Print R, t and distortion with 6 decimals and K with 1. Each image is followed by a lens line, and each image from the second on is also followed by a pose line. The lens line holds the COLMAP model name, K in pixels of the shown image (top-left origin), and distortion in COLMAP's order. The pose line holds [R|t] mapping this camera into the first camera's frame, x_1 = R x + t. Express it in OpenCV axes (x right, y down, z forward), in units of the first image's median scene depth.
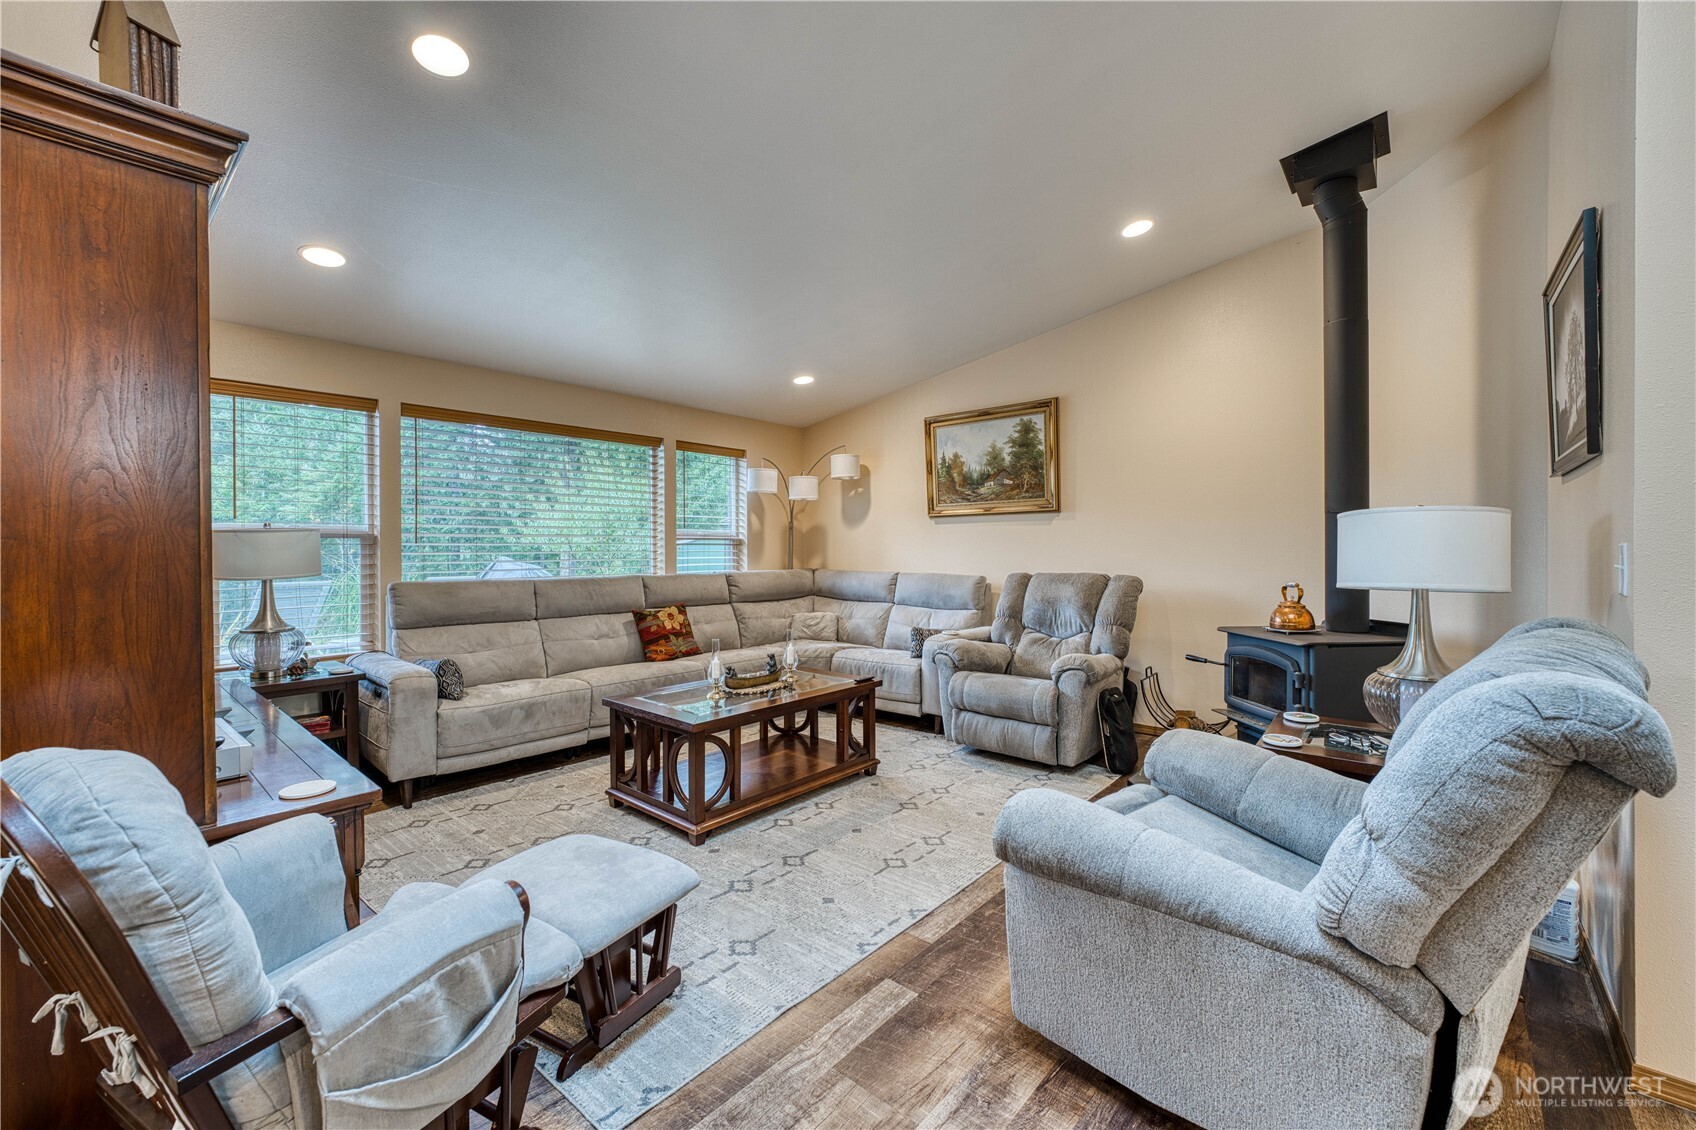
lens RADIAL K [[692.1, 0, 855.0], [0, 692.1, 552.7], [0, 0, 1]] dist [-0.011228, 0.001817]
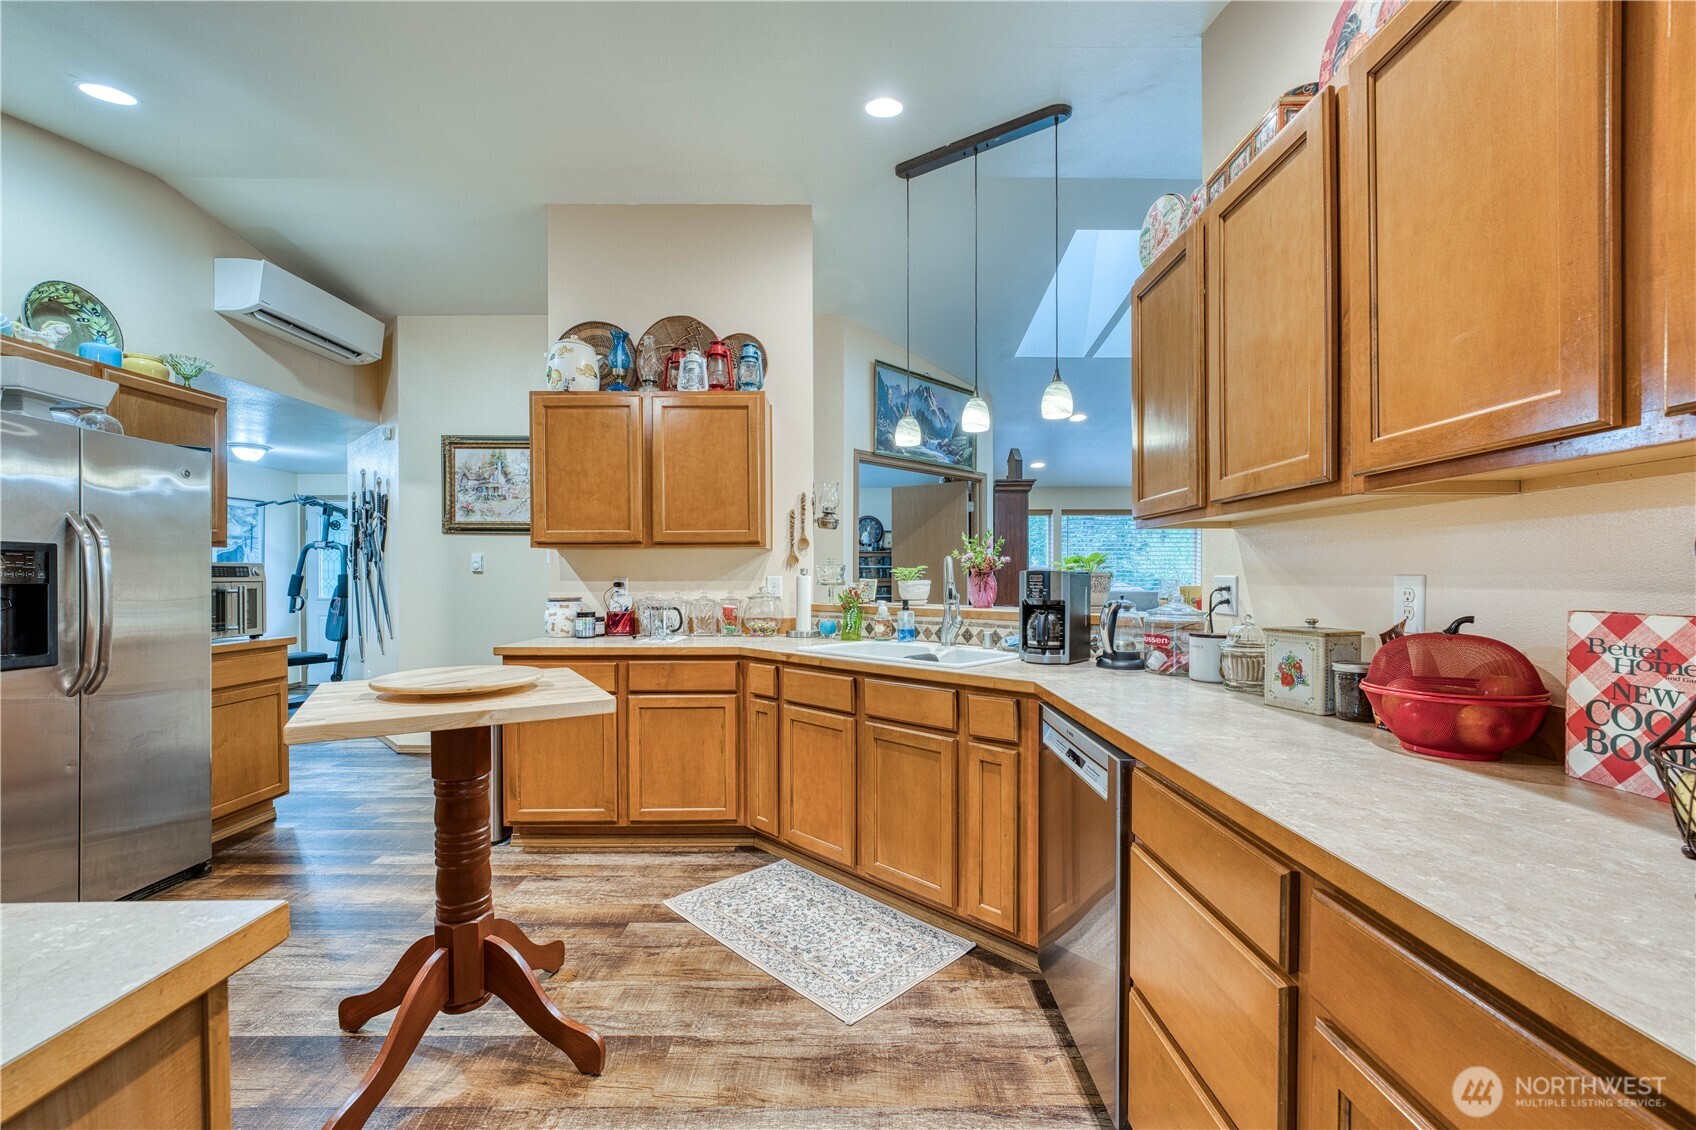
lens RADIAL K [[692.1, 0, 842.5], [0, 692.1, 574.6], [0, 0, 1]] dist [-0.011228, 0.001817]
pose [[0.642734, 0.004759, -0.766074, 0.670156], [-0.006977, 0.999976, 0.000359, 0.004626], [0.766057, 0.005114, 0.642752, -1.089339]]
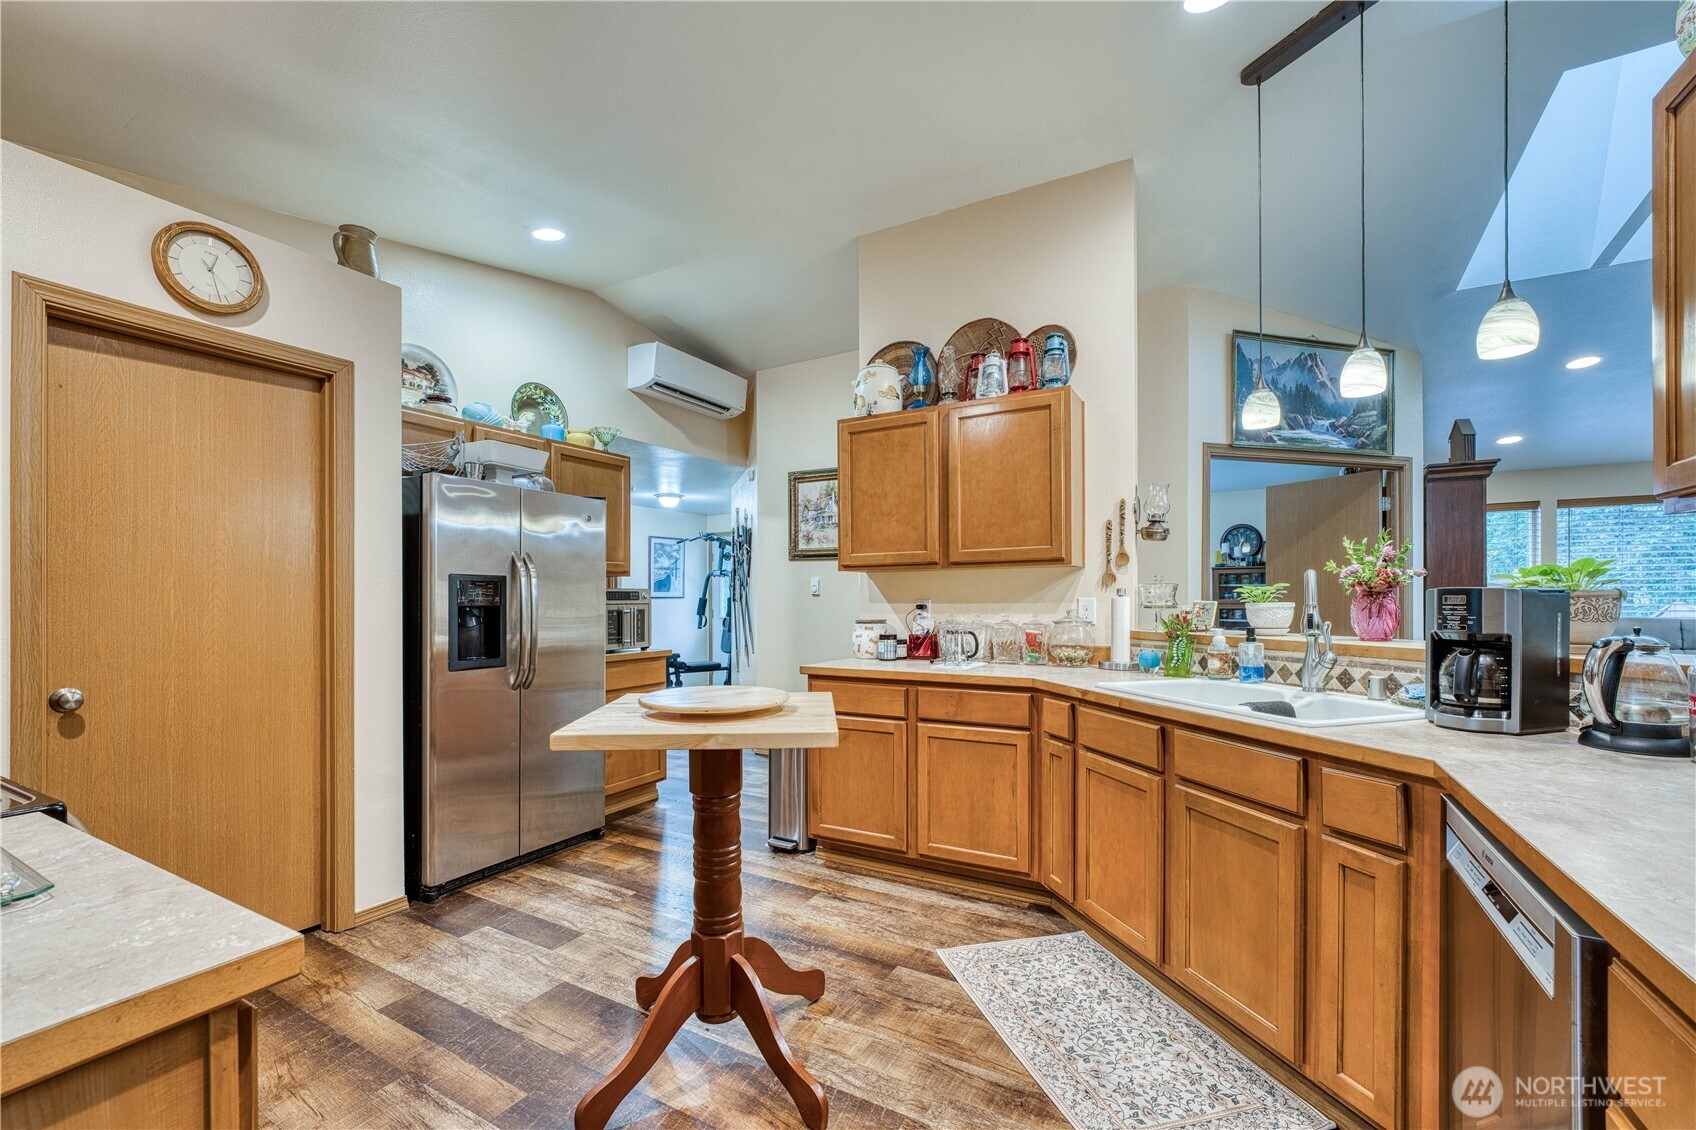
lens RADIAL K [[692.1, 0, 846.3], [0, 692.1, 599.0], [0, 0, 1]] dist [-0.011228, 0.001817]
pose [[0.185787, 0.006817, -0.982566, 0.632734], [-0.000654, 0.999977, 0.006814, 0.003797], [0.982590, -0.000623, 0.185788, -0.966410]]
